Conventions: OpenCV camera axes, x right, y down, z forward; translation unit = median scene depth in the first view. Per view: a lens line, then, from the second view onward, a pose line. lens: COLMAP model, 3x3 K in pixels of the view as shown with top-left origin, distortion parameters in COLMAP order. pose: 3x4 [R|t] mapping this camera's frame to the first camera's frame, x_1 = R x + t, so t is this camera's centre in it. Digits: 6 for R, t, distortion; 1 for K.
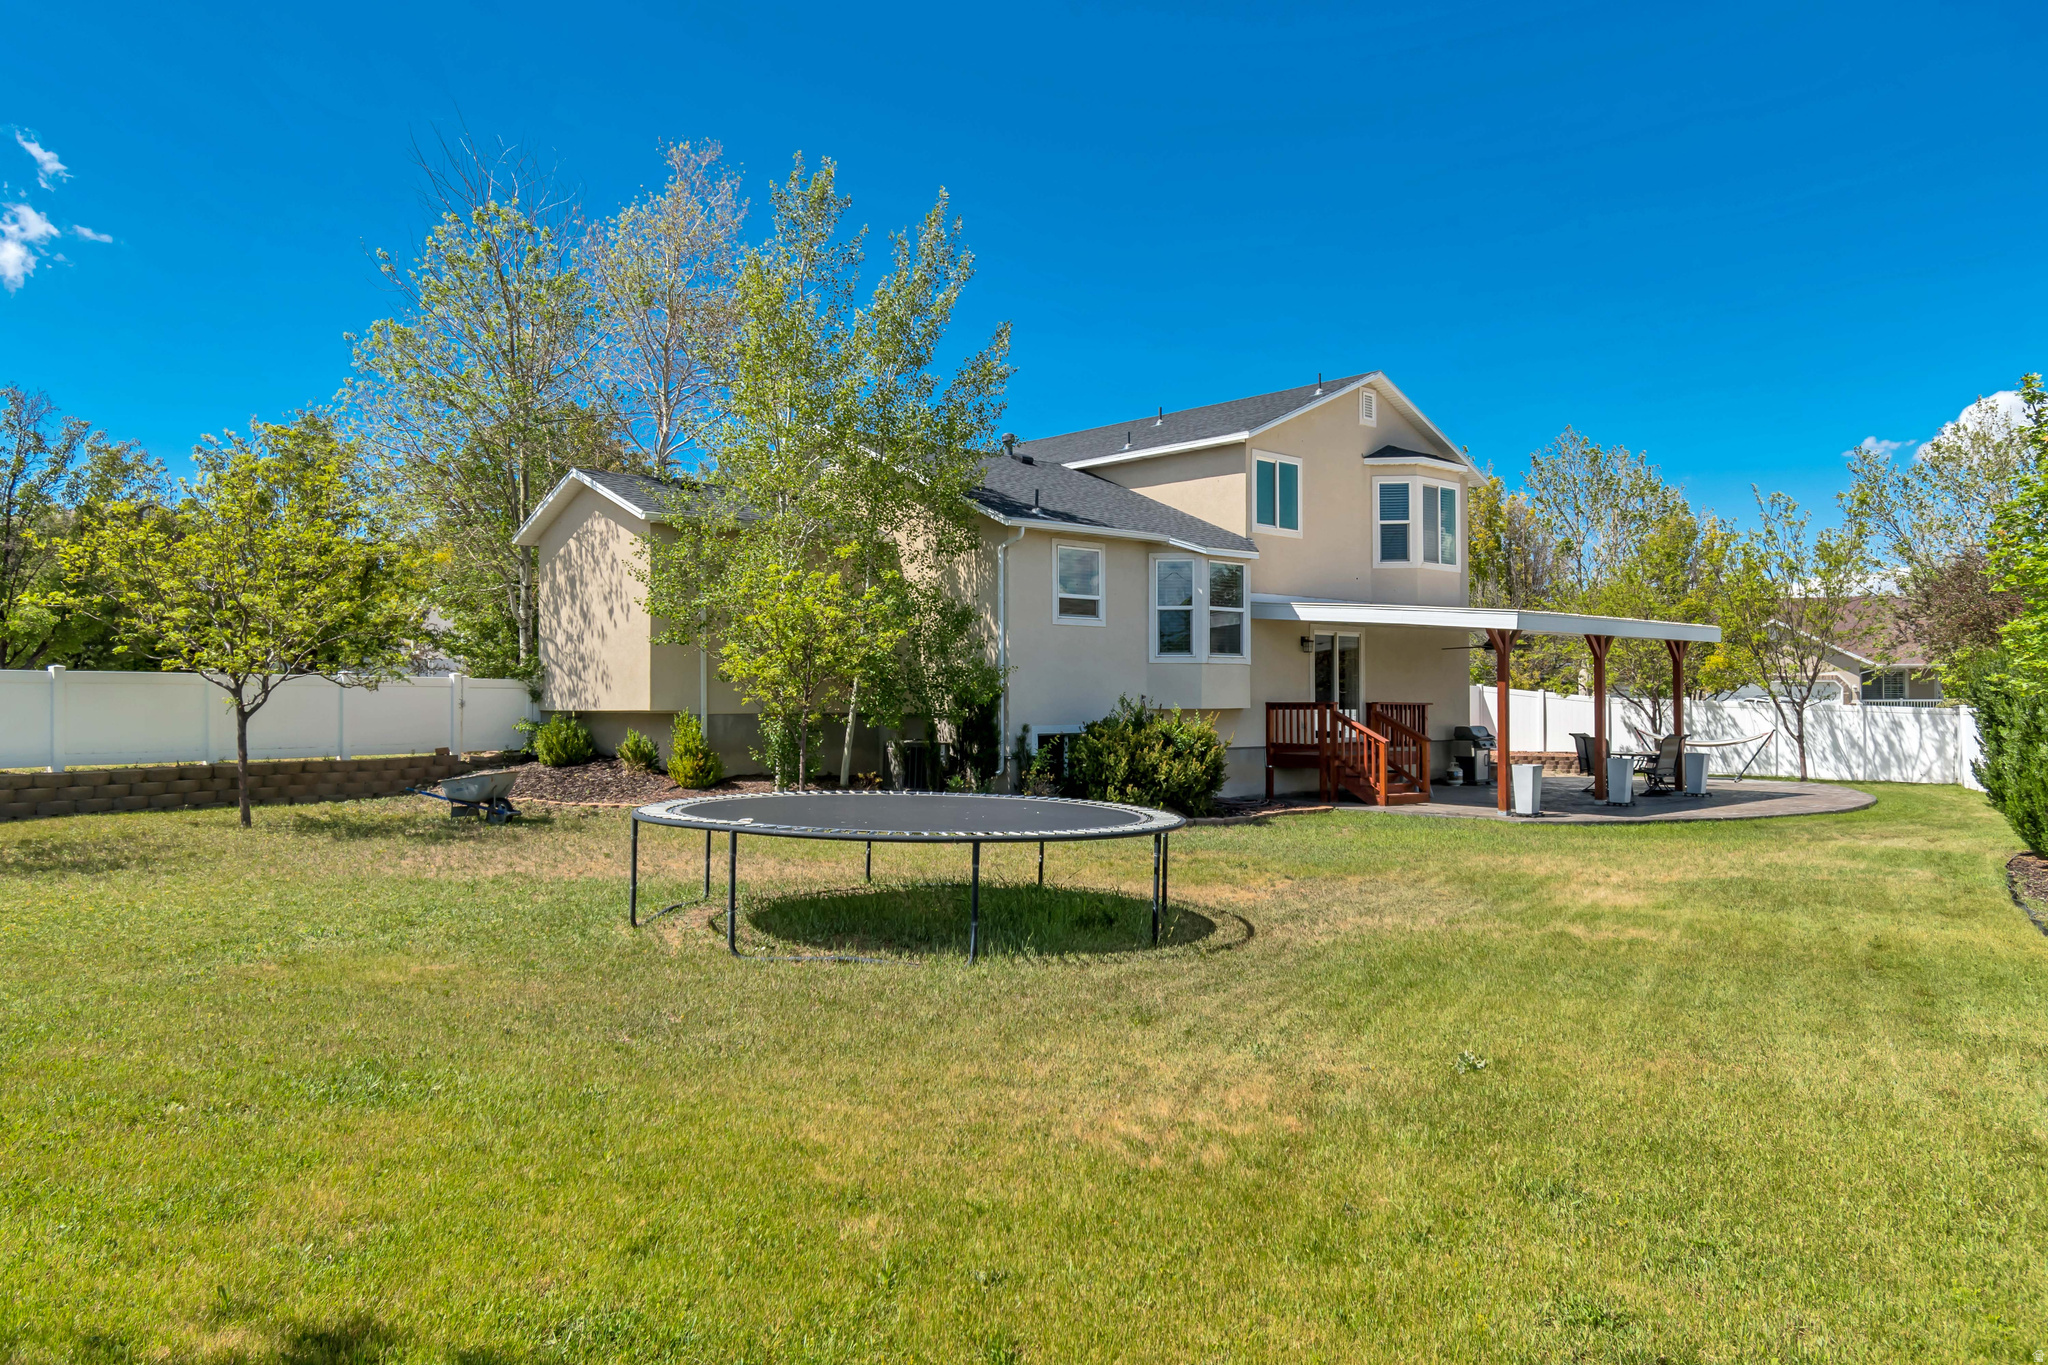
lens RADIAL K [[1396.9, 0, 1059.2], [0, 1396.9, 686.0], [0, 0, 1]] dist [0.054854, 0.001264]
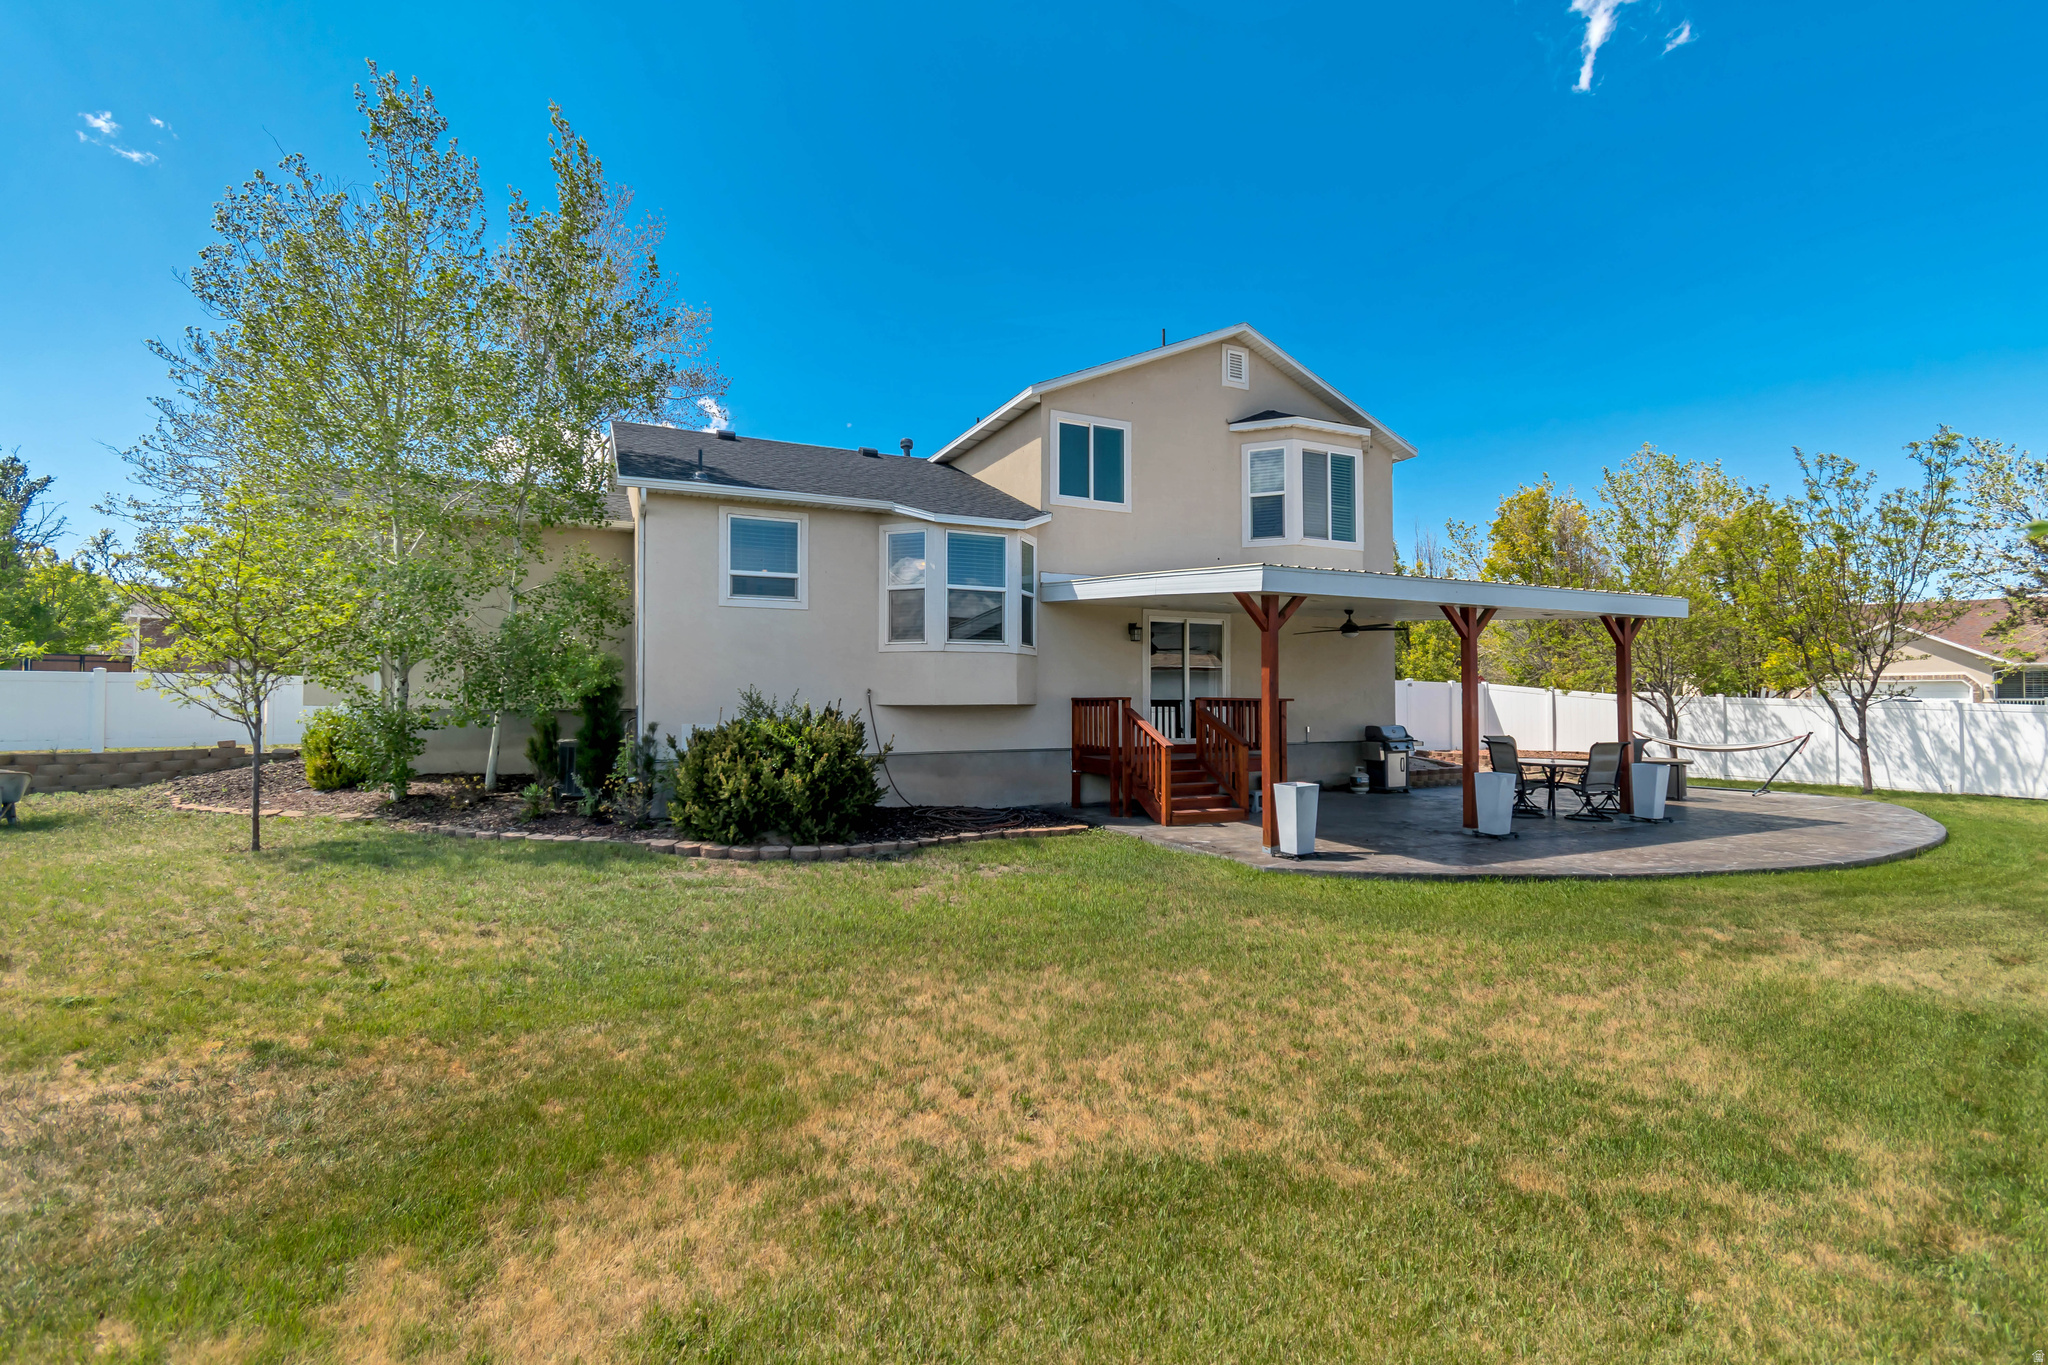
lens RADIAL K [[903.6, 0, 1026.4], [0, 903.6, 680.0], [0, 0, 1]] dist [0.002477, 0.000380]
pose [[0.949408, -0.007905, -0.313946, 0.273404], [0.003631, 0.999893, -0.014193, 0.007804], [0.314025, 0.012335, 0.949335, 0.415901]]
